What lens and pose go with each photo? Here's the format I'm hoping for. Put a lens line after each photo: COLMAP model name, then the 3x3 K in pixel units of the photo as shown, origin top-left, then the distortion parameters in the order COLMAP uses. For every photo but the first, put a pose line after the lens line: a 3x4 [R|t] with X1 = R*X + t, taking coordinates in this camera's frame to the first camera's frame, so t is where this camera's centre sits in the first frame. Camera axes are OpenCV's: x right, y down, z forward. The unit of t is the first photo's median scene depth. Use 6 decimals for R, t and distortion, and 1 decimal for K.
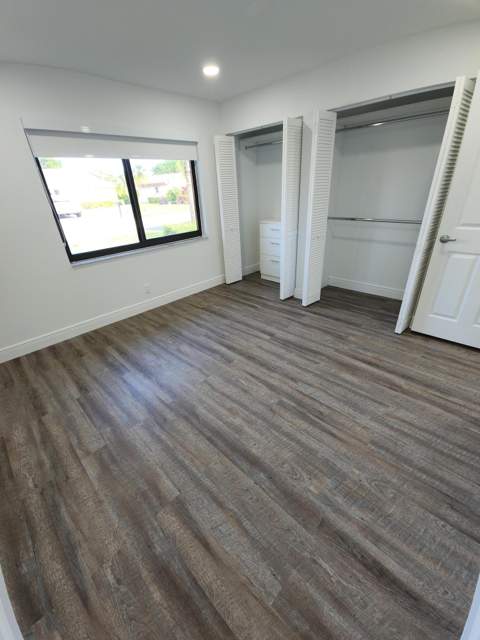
lens RADIAL K [[260.6, 0, 242.5], [0, 260.6, 317.3], [0, 0, 1]] dist [0.000269, -0.004012]
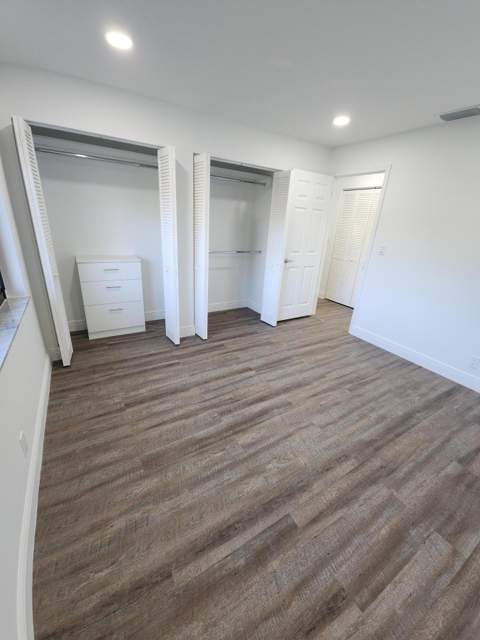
lens RADIAL K [[260.6, 0, 239.9], [0, 260.6, 318.7], [0, 0, 1]] dist [0.000269, -0.004012]
pose [[0.253567, -0.283085, 0.924968, -0.856242], [0.368467, 0.912396, 0.178228, -0.335053], [-0.894391, 0.295628, 0.335661, 0.744978]]
